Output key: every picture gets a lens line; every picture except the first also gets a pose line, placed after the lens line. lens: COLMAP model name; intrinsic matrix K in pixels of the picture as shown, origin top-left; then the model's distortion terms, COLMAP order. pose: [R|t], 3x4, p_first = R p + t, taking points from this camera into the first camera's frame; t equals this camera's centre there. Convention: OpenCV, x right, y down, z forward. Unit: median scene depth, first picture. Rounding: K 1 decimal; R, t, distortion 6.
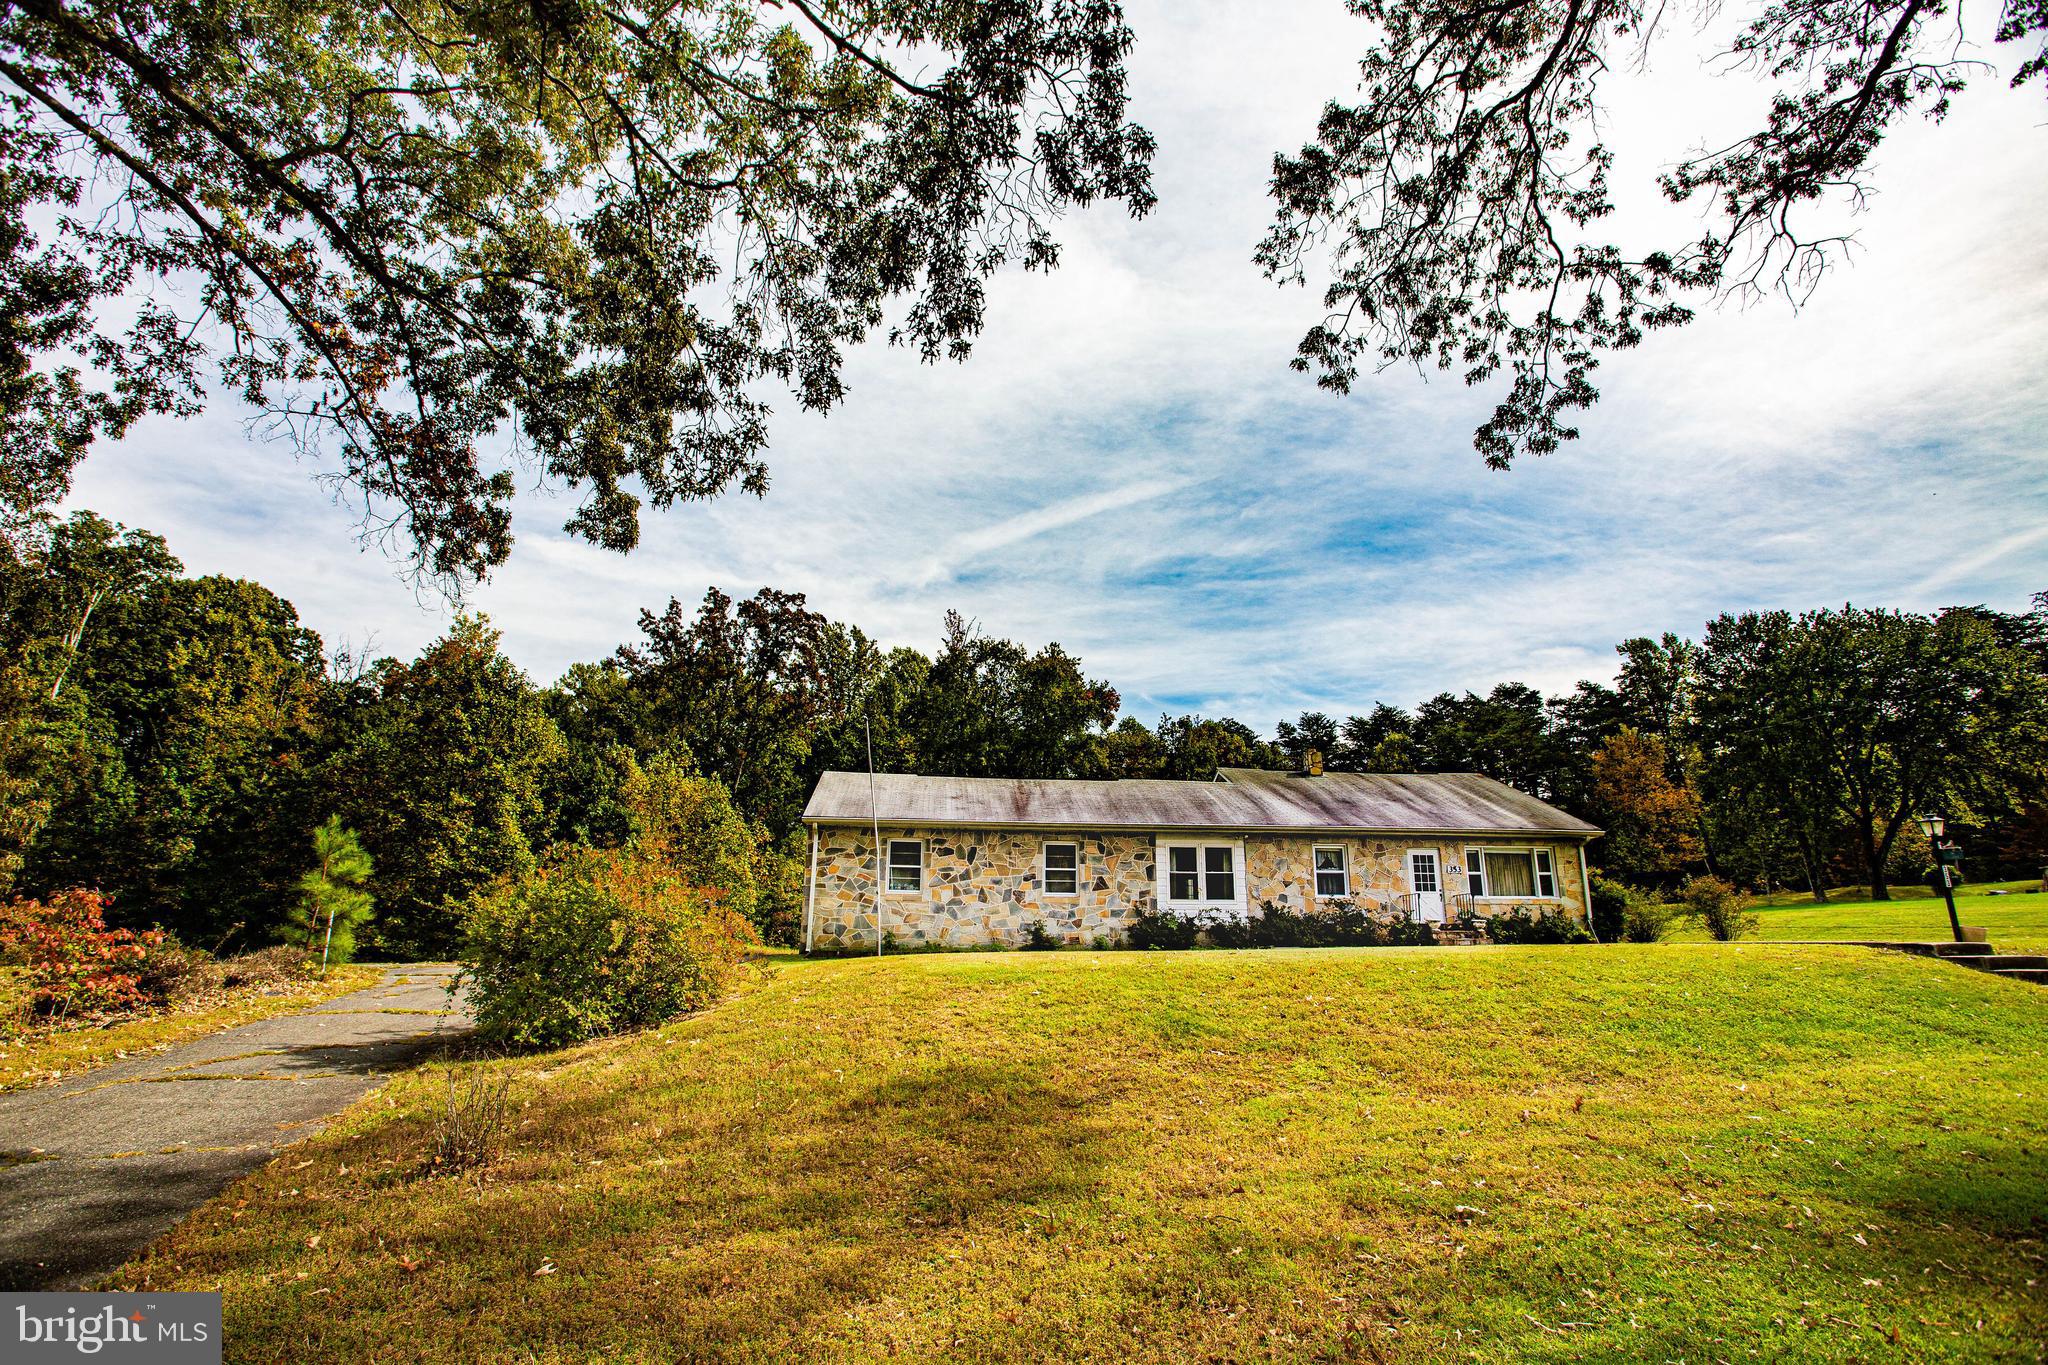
lens RADIAL K [[998.4, 0, 1019.9], [0, 998.4, 683.0], [0, 0, 1]] dist [-0.086396, 0.049875]
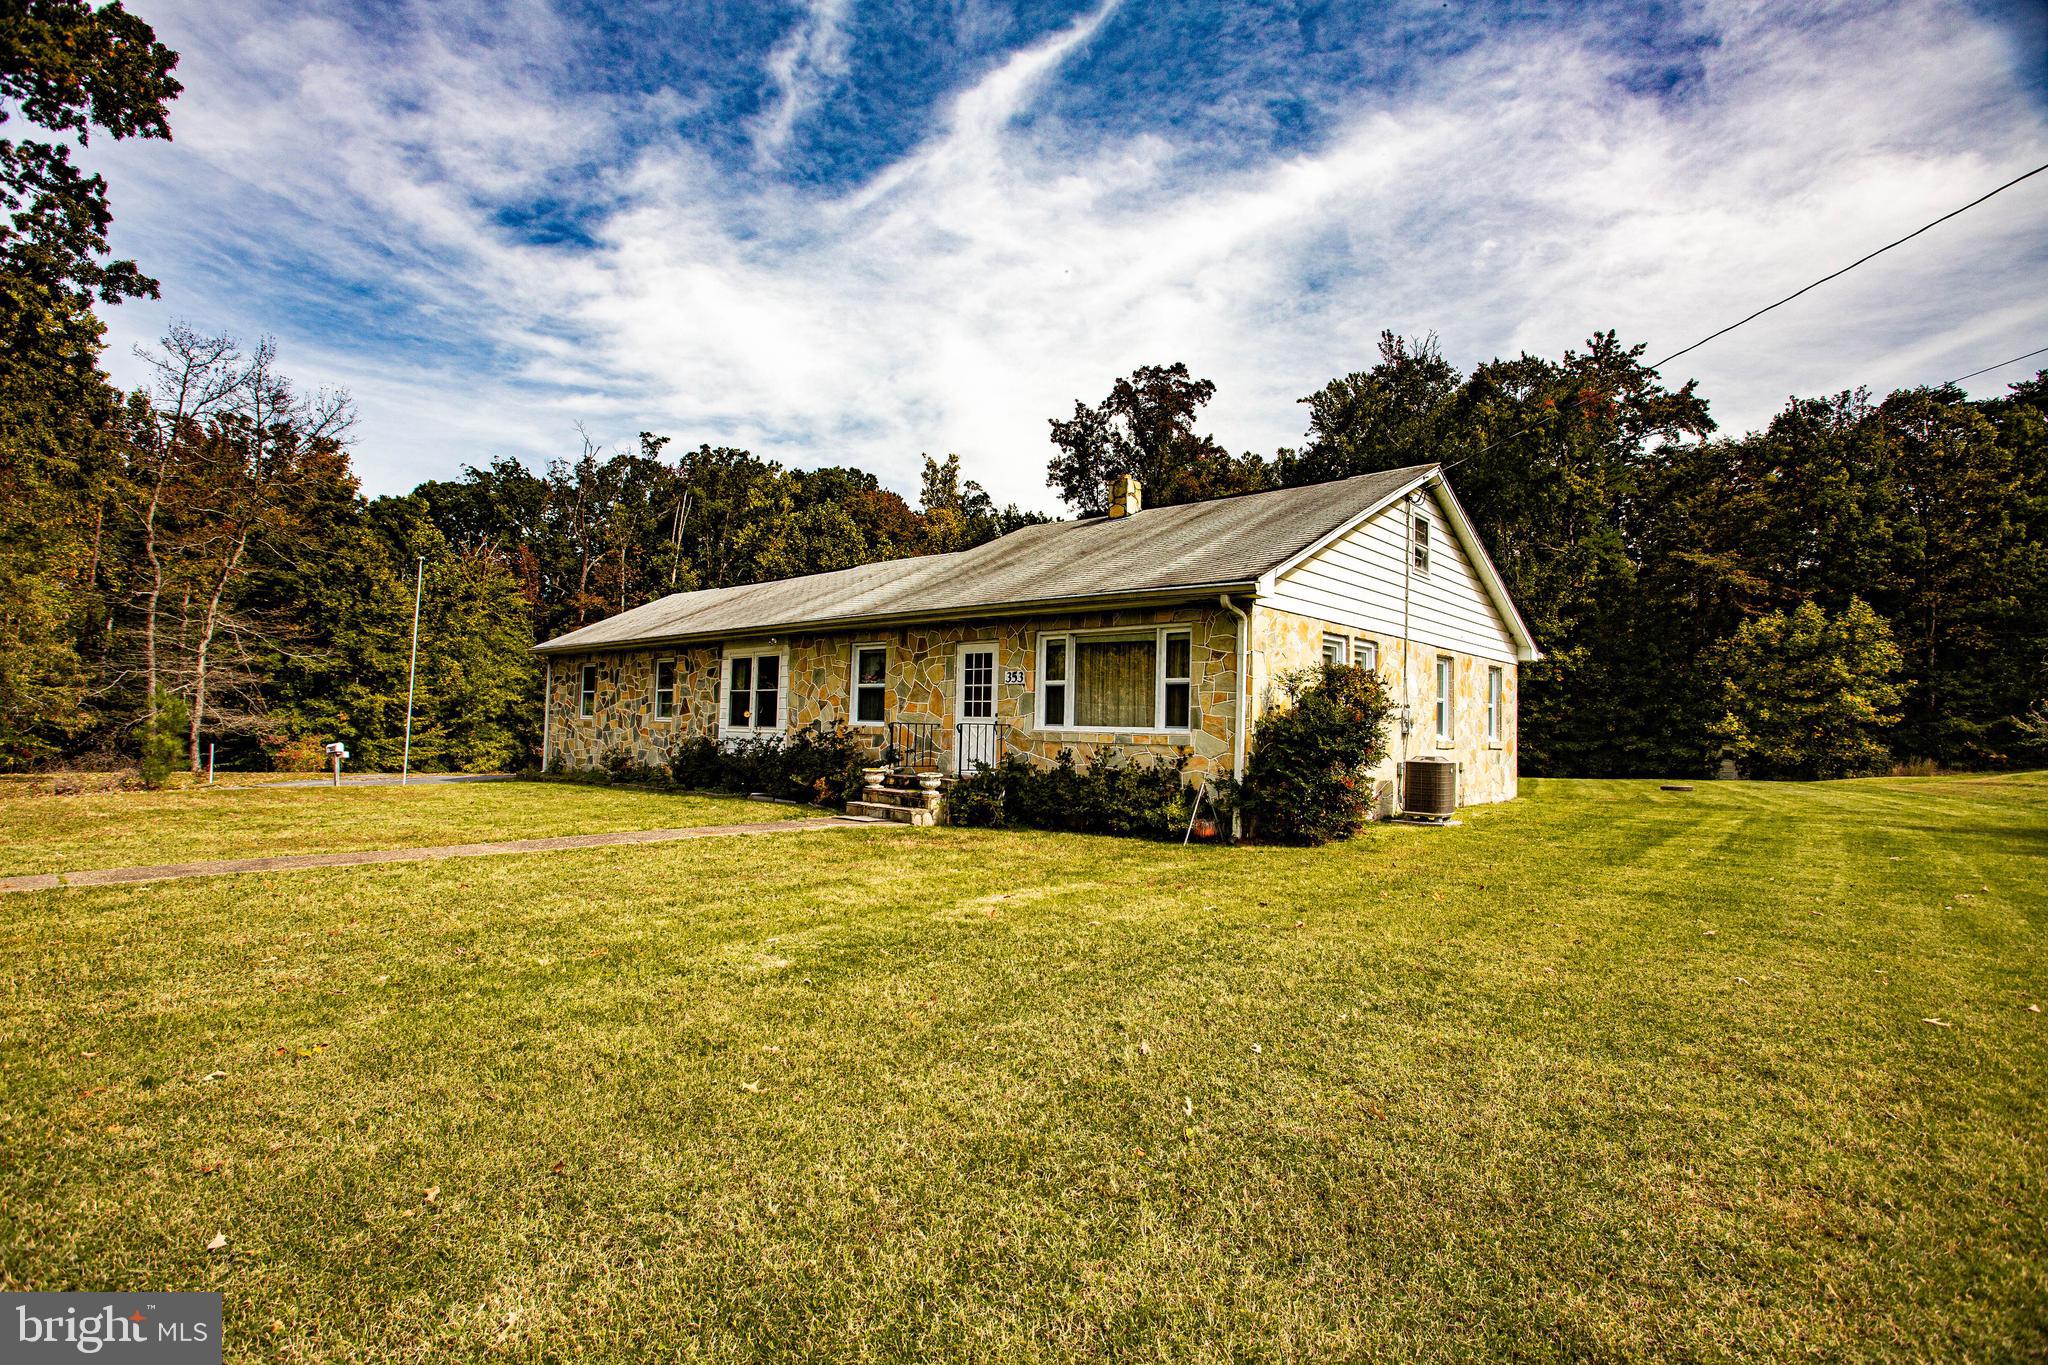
lens RADIAL K [[994.8, 0, 1021.8], [0, 994.8, 687.0], [0, 0, 1]] dist [-0.074182, 0.033315]
pose [[0.677050, -0.023764, -0.735553, 0.871070], [0.182940, 0.973541, 0.136937, 0.122845], [0.712837, -0.227275, 0.663483, 0.648035]]
